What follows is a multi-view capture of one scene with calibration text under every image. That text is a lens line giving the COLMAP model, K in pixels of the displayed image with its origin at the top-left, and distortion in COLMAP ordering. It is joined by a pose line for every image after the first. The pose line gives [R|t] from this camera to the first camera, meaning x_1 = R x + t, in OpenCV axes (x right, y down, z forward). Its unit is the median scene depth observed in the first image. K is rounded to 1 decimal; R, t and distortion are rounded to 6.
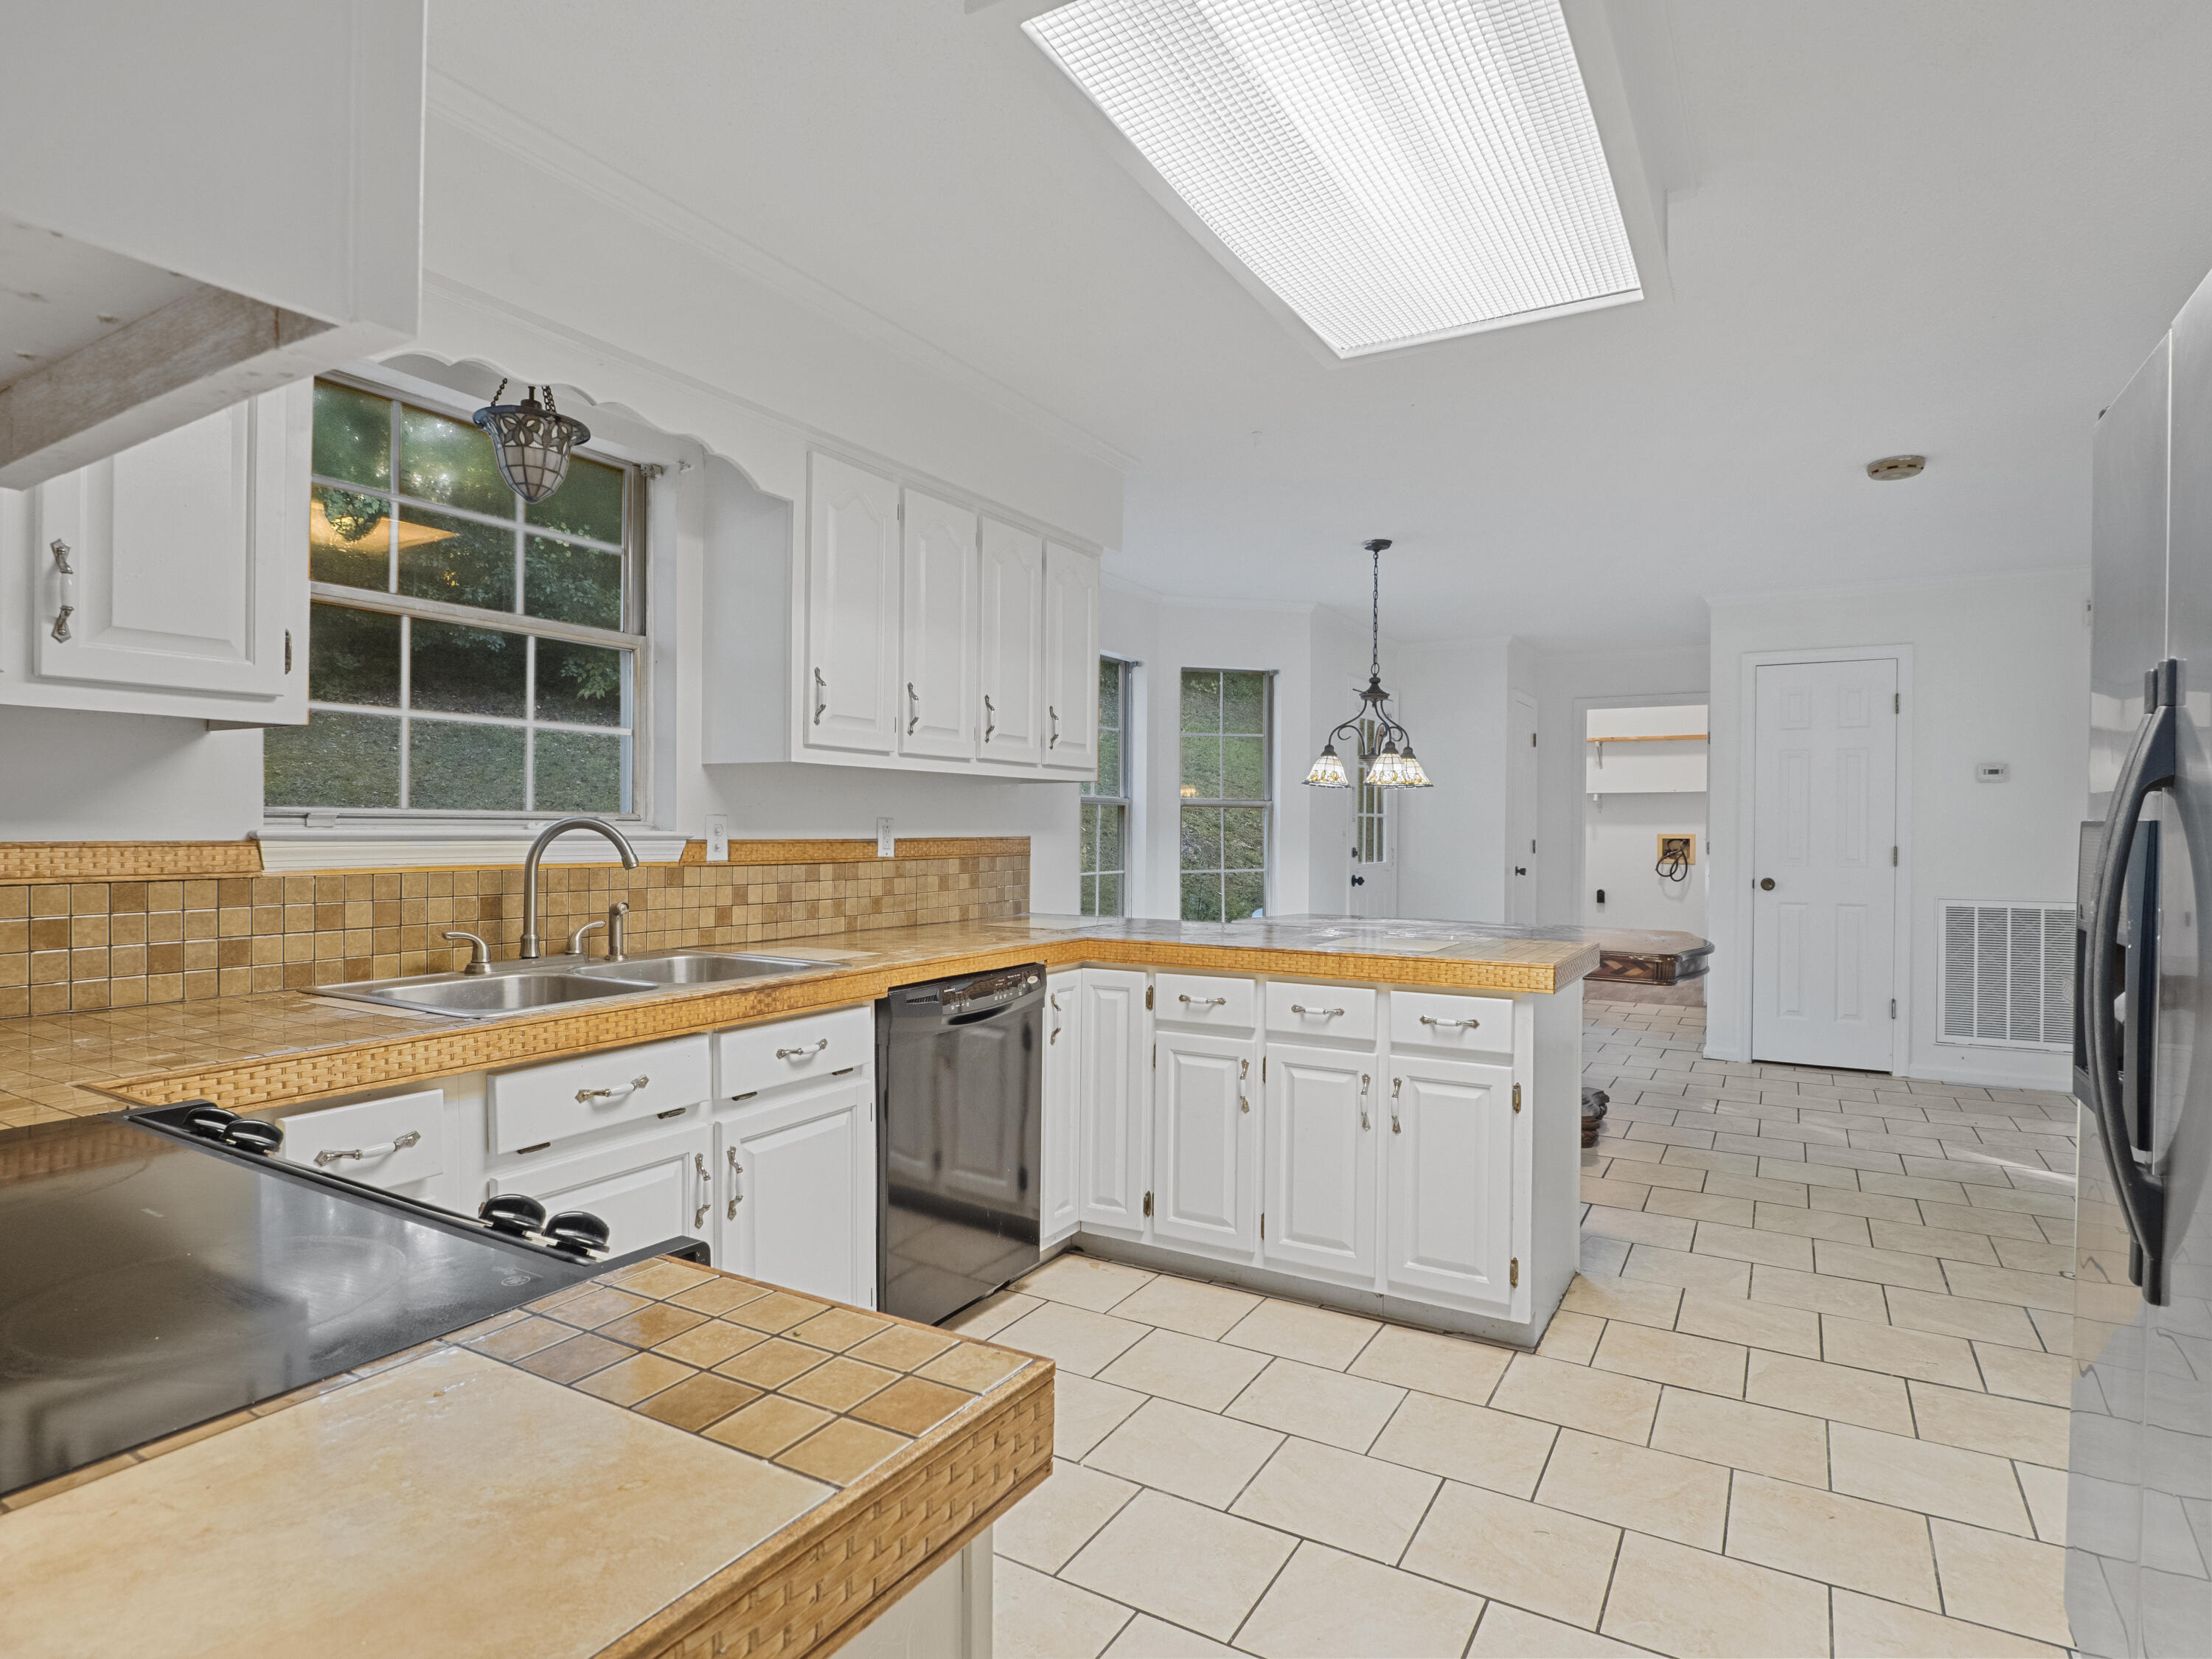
lens RADIAL K [[1183.9, 0, 1118.3], [0, 1183.9, 836.5], [0, 0, 1]] dist [-0.001121, -0.005116]
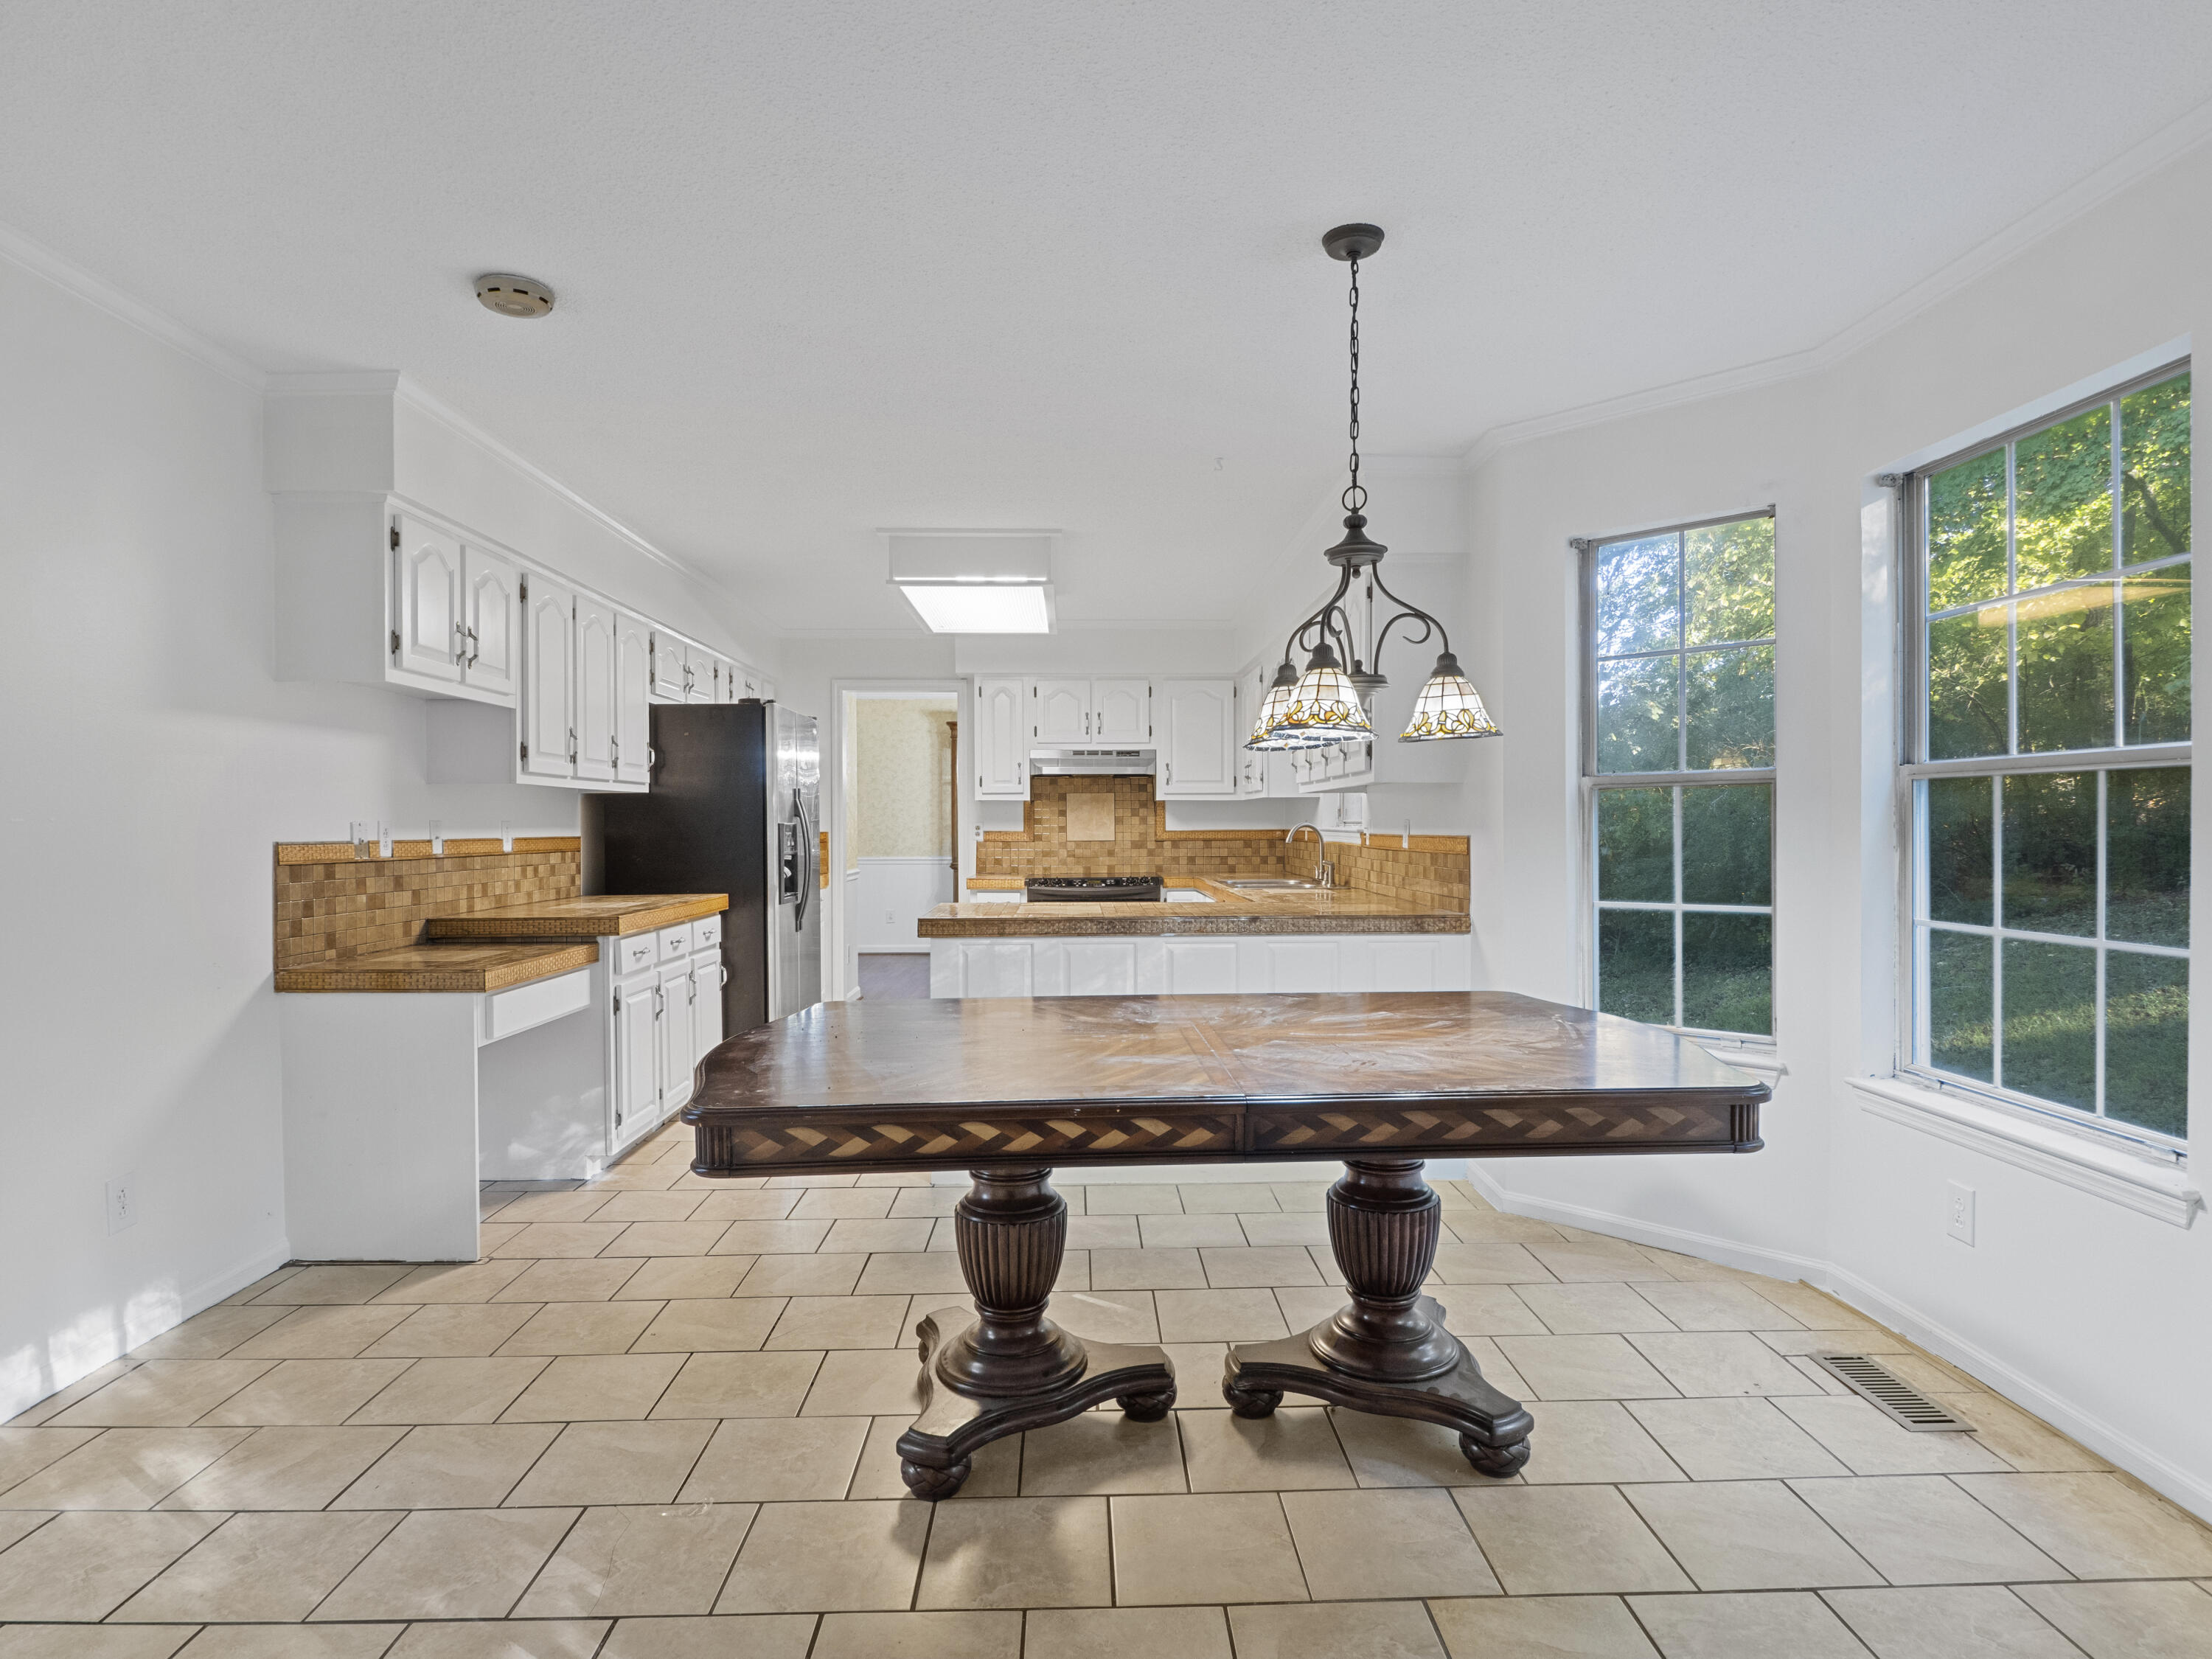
lens RADIAL K [[1183.9, 0, 1113.4], [0, 1183.9, 823.7], [0, 0, 1]] dist [-0.001121, -0.005116]
pose [[-0.847452, -0.005317, -0.530846, 0.870599], [-0.008783, 0.999953, 0.004004, -0.014604], [0.530800, 0.008056, -0.847459, 2.103840]]
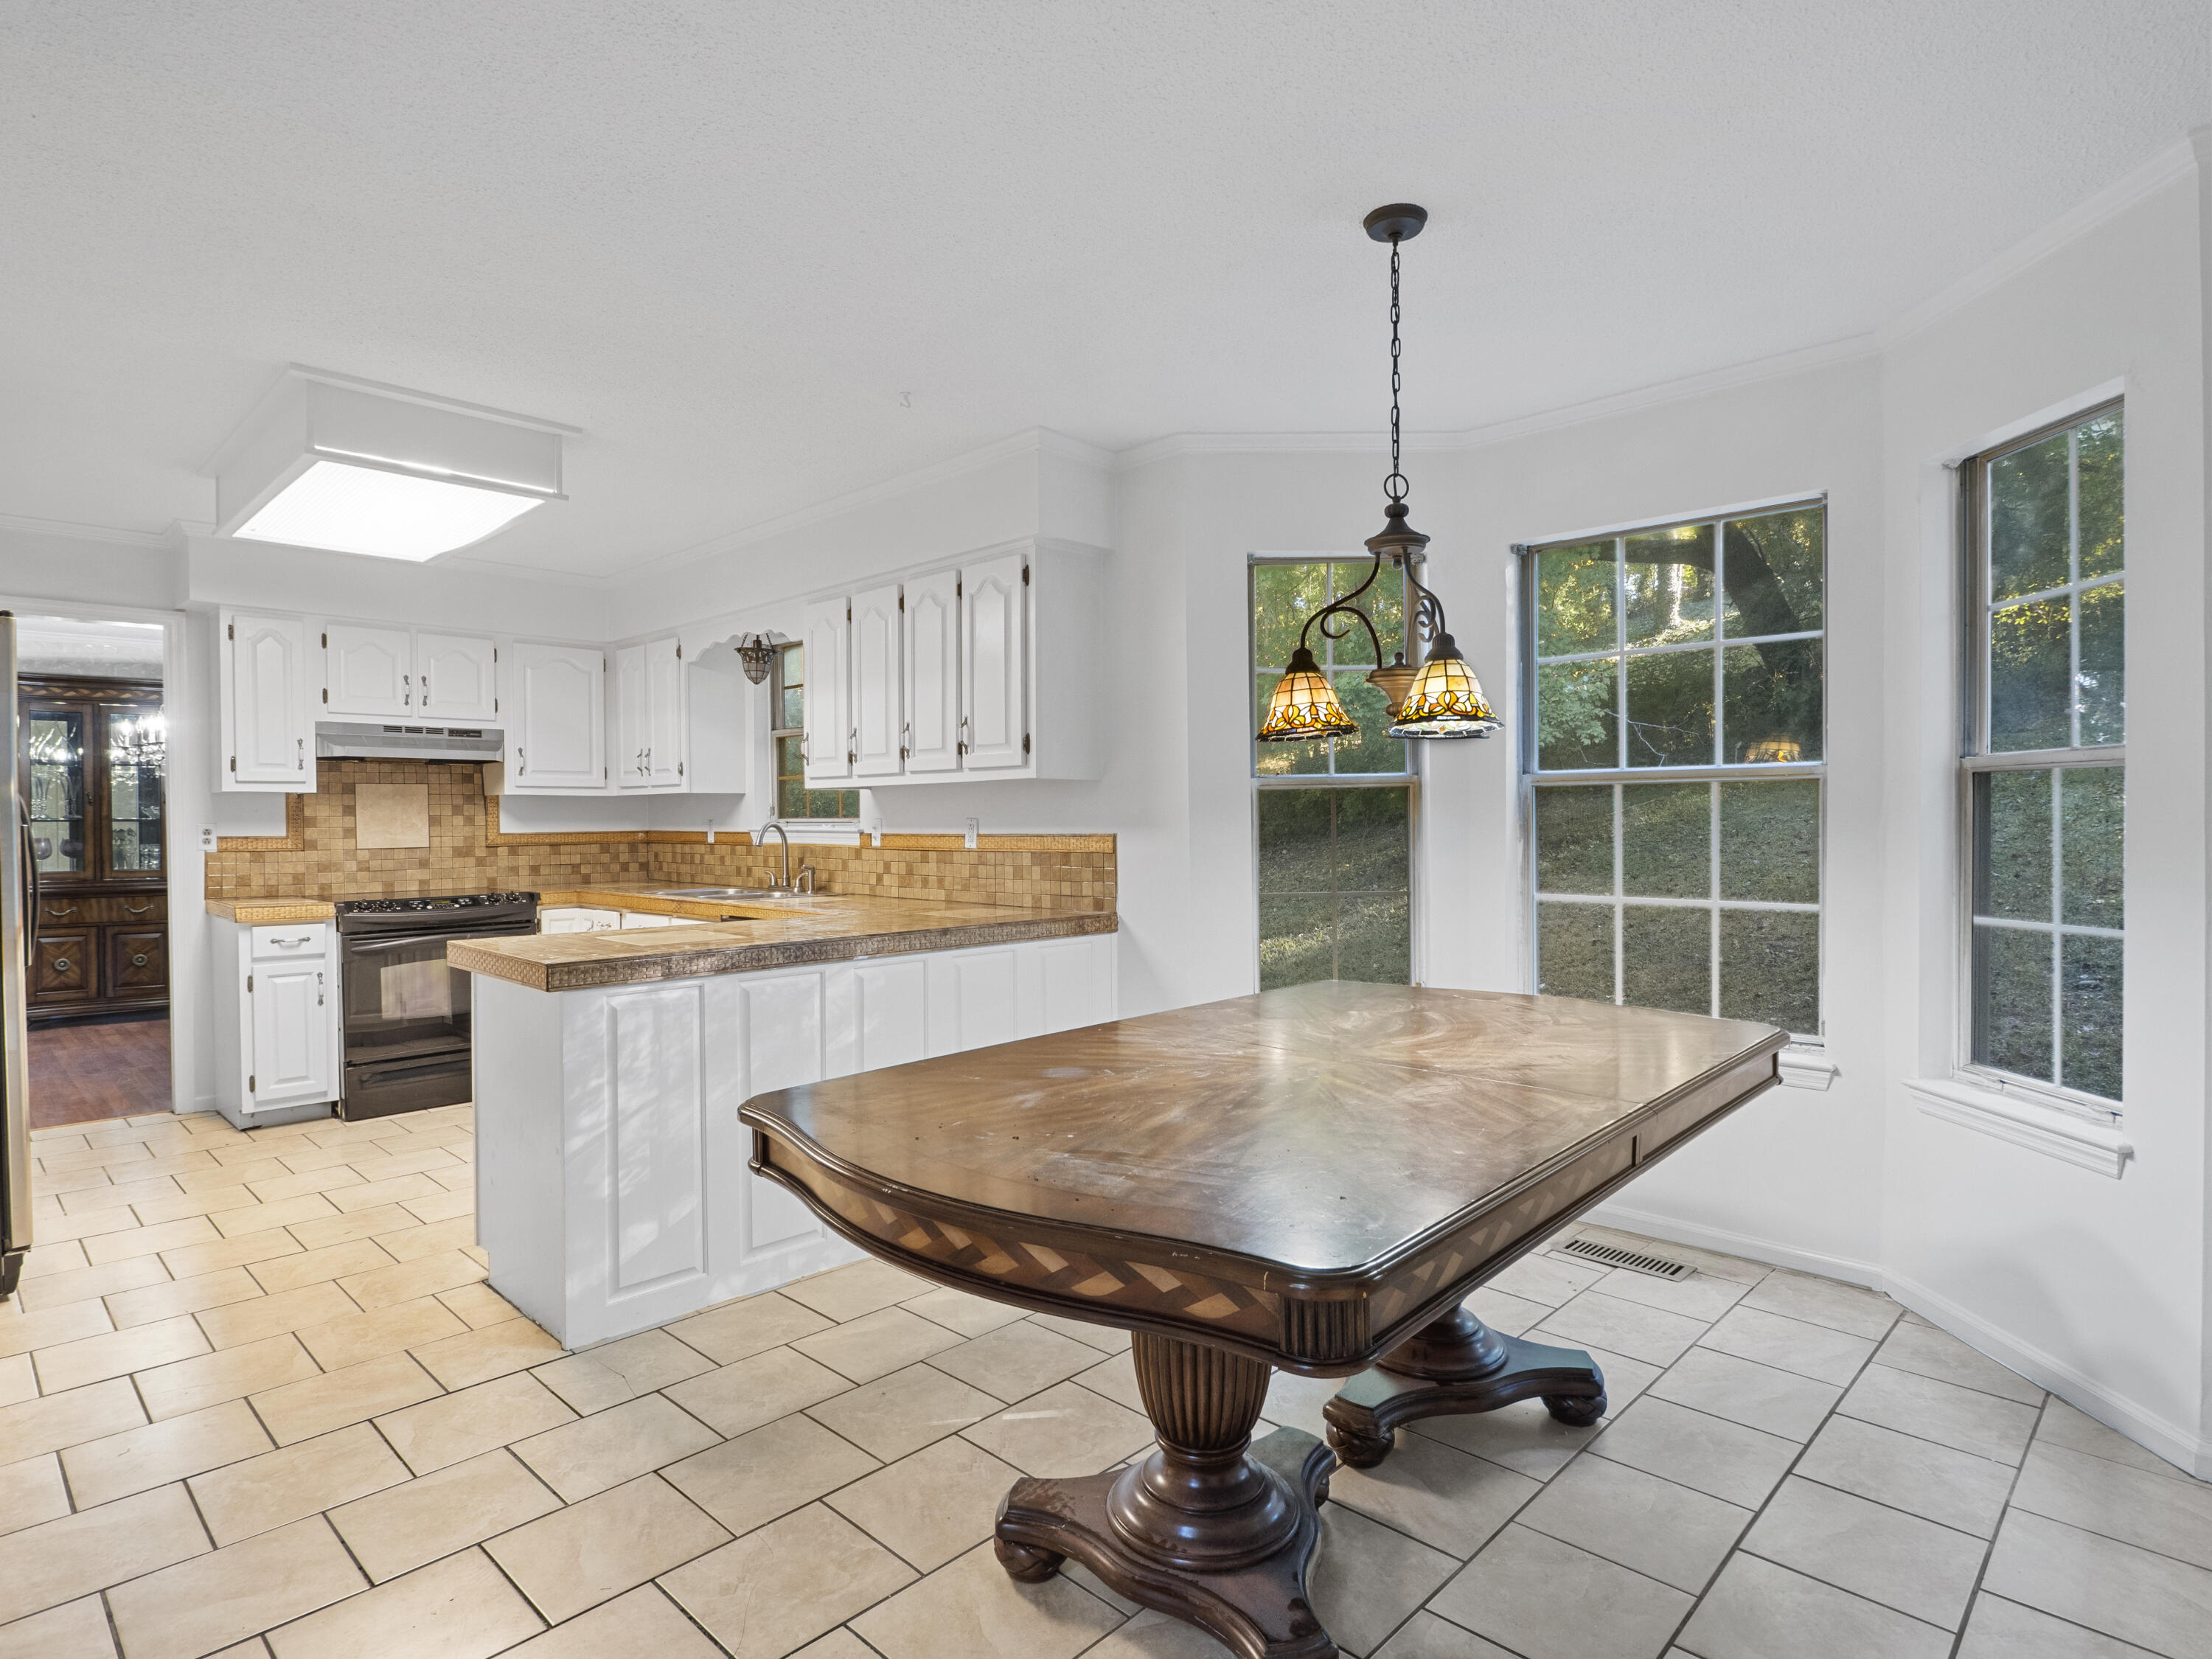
lens RADIAL K [[1183.9, 0, 1110.2], [0, 1183.9, 826.4], [0, 0, 1]] dist [-0.001121, -0.005116]
pose [[-0.235226, -0.000382, -0.971941, 1.098198], [-0.004485, 0.999990, 0.000693, -0.008939], [0.971930, 0.004522, -0.235226, 1.543656]]
